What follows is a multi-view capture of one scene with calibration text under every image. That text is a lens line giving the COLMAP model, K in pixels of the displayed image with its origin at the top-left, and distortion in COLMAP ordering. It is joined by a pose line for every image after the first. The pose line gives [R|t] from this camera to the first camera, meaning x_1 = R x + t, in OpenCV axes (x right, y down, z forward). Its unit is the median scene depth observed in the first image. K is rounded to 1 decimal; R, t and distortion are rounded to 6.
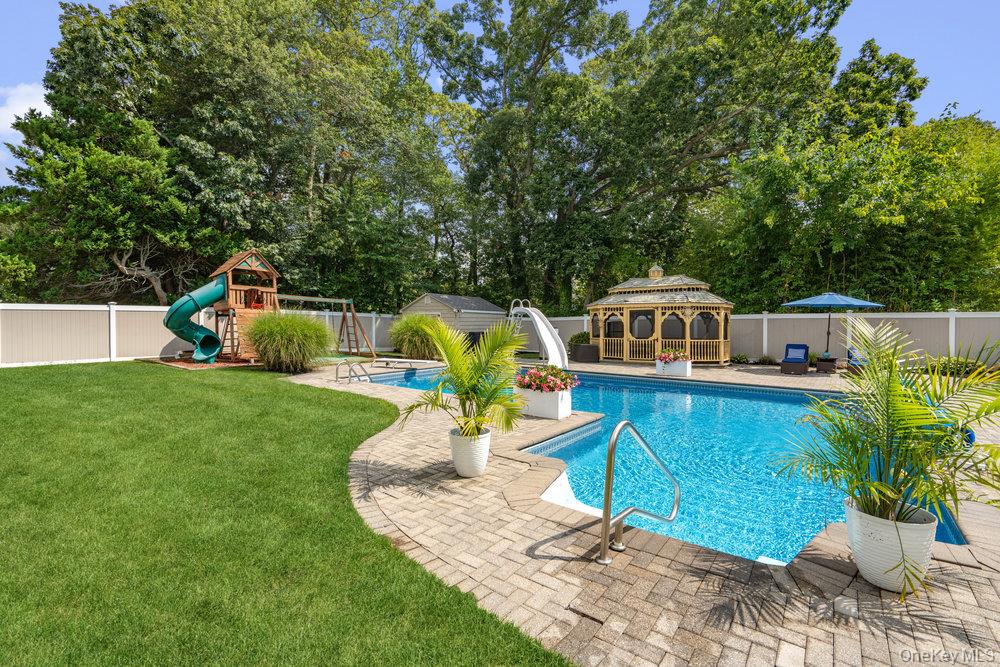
lens RADIAL K [[460.4, 0, 499.7], [0, 460.4, 330.7], [0, 0, 1]] dist [-0.000165, 0.000436]
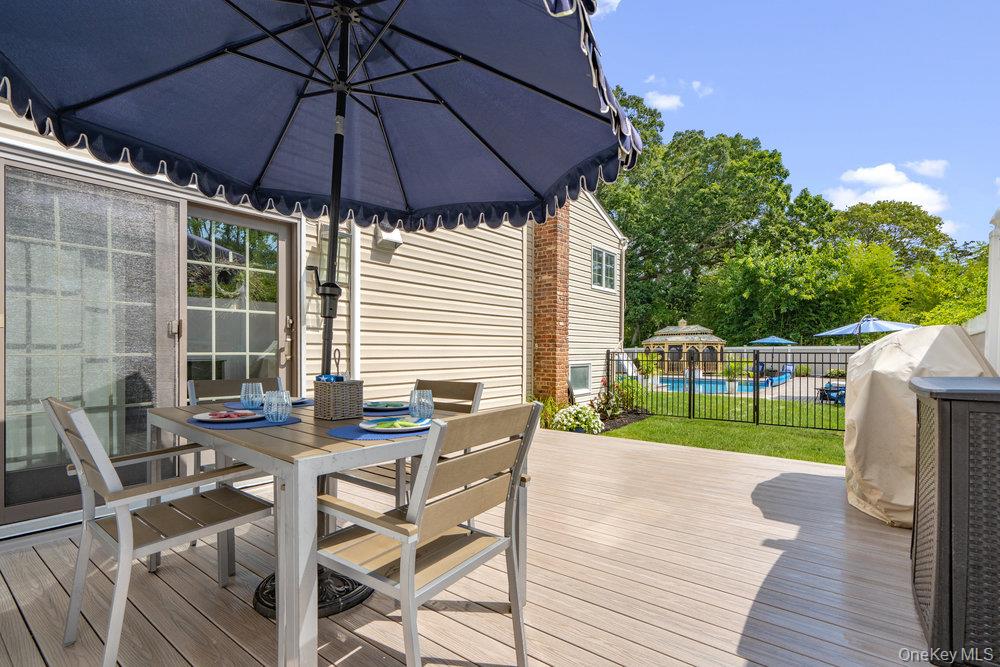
lens RADIAL K [[460.4, 0, 522.6], [0, 460.4, 362.3], [0, 0, 1]] dist [-0.000165, 0.000436]
pose [[0.999742, 0.000087, 0.022727, -0.323110], [-0.000064, 0.999999, -0.001013, 0.025529], [-0.022727, 0.001011, 0.999741, -0.772094]]
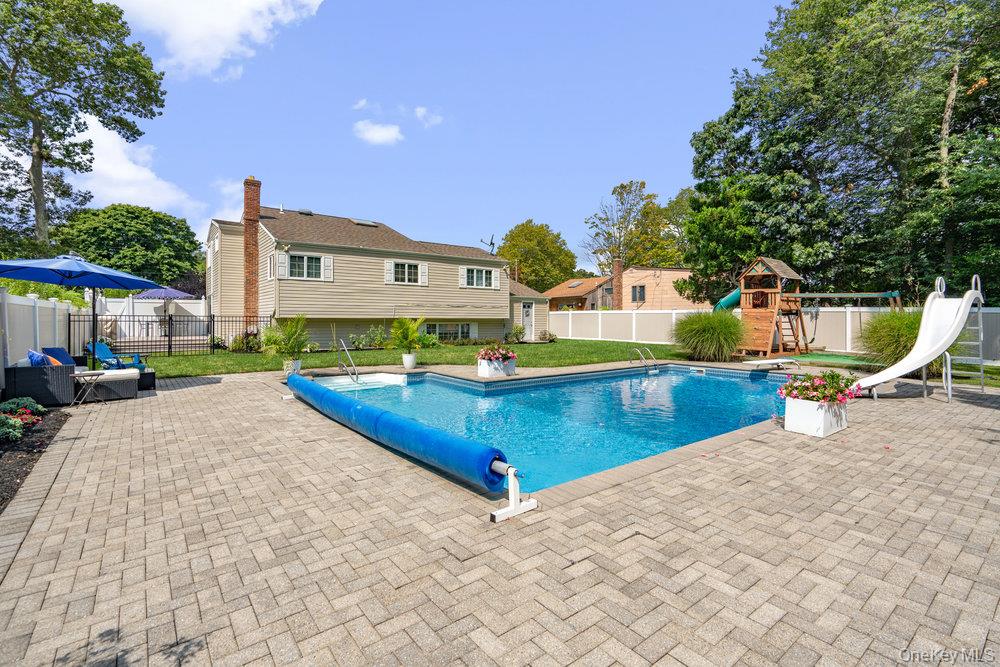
lens RADIAL K [[460.4, 0, 502.4], [0, 460.4, 315.6], [0, 0, 1]] dist [-0.000165, 0.000436]
pose [[-0.246582, -0.011901, -0.969049, 0.699302], [-0.015936, 0.999839, -0.008224, -0.009084], [0.968991, 0.013415, -0.246732, 0.623947]]
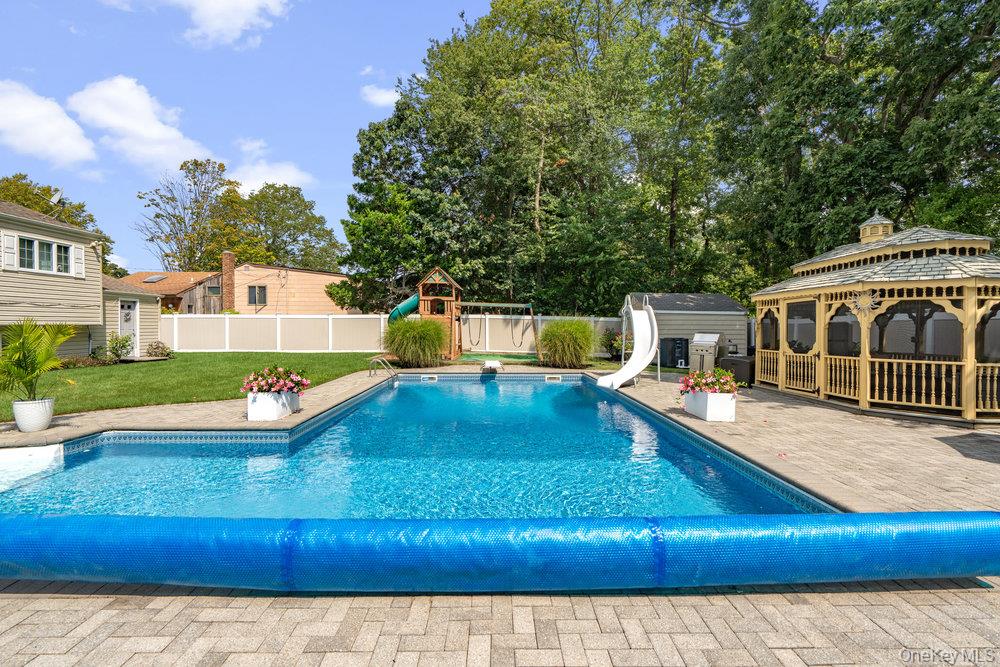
lens RADIAL K [[460.4, 0, 501.7], [0, 460.4, 329.4], [0, 0, 1]] dist [-0.000165, 0.000436]
pose [[0.615649, 0.003672, -0.788012, 0.516707], [-0.006232, 0.999981, -0.000209, -0.008259], [0.787996, 0.005040, 0.615660, 0.354161]]
